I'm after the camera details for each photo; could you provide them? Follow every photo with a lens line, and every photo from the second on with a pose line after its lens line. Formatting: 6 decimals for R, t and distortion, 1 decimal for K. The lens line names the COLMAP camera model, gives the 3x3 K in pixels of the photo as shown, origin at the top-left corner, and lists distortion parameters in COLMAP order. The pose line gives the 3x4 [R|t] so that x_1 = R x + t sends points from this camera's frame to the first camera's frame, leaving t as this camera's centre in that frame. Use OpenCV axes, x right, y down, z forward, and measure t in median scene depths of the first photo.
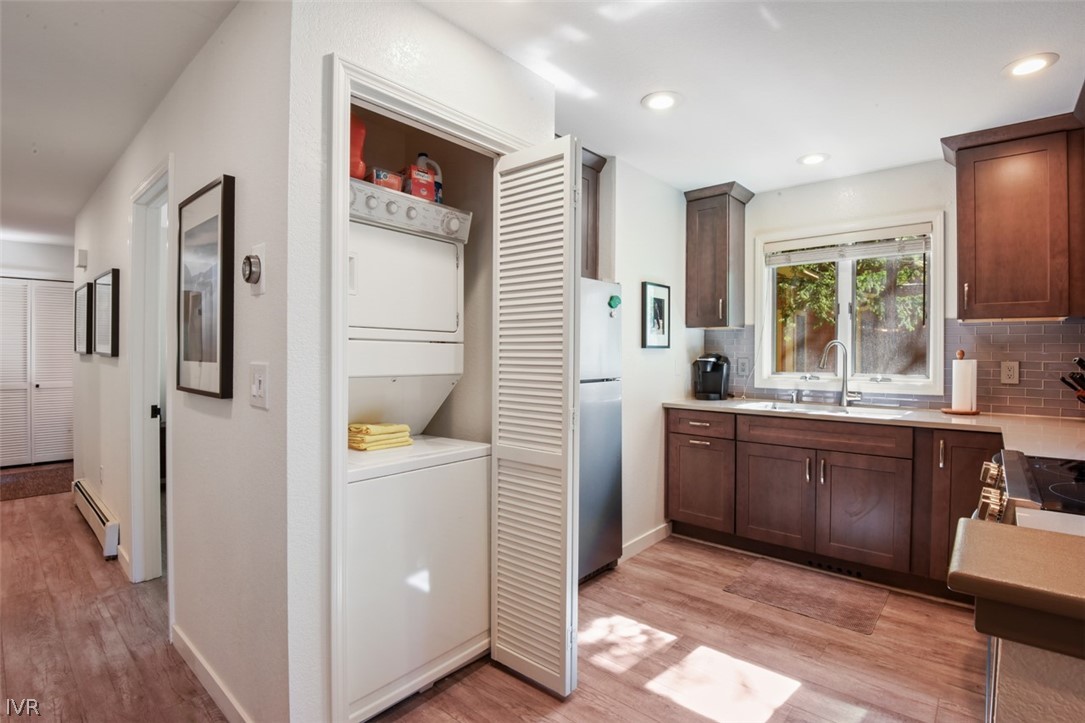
lens RADIAL K [[510.3, 0, 544.7], [0, 510.3, 353.5], [0, 0, 1]] dist [-0.007537, -0.014896]
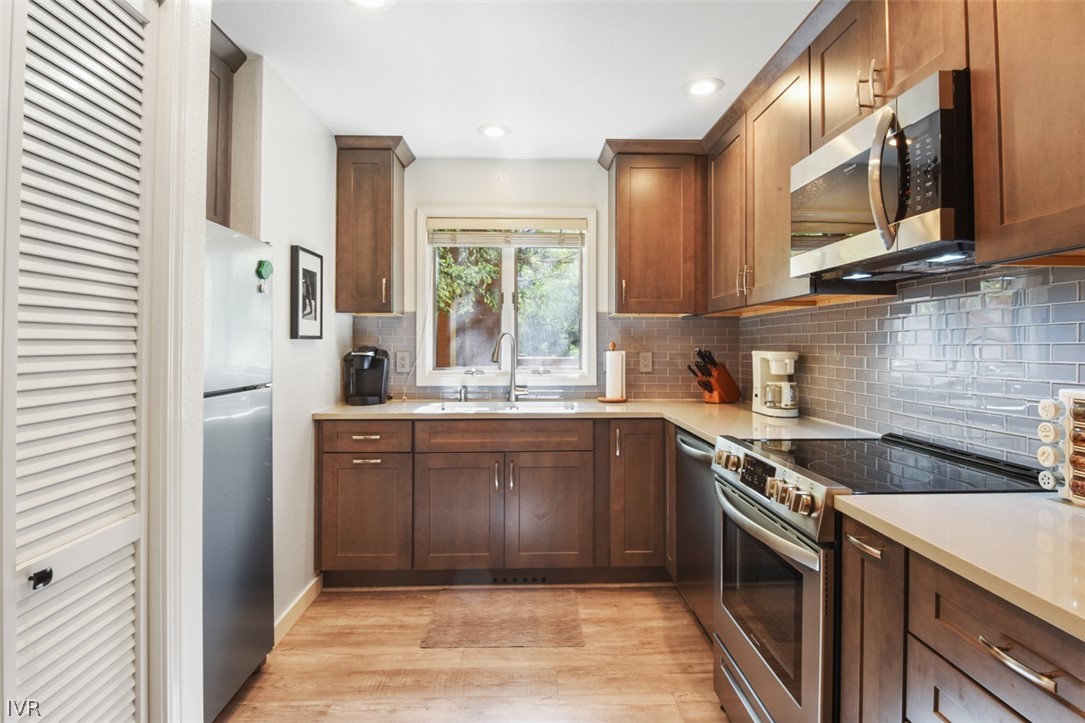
lens RADIAL K [[579.3, 0, 538.4], [0, 579.3, 338.0], [0, 0, 1]] dist [0.018808, -0.033201]
pose [[0.732941, 0.005604, 0.680269, -0.115184], [0.002872, 0.999932, -0.011331, -0.001824], [-0.680286, 0.010259, 0.732875, 0.190653]]
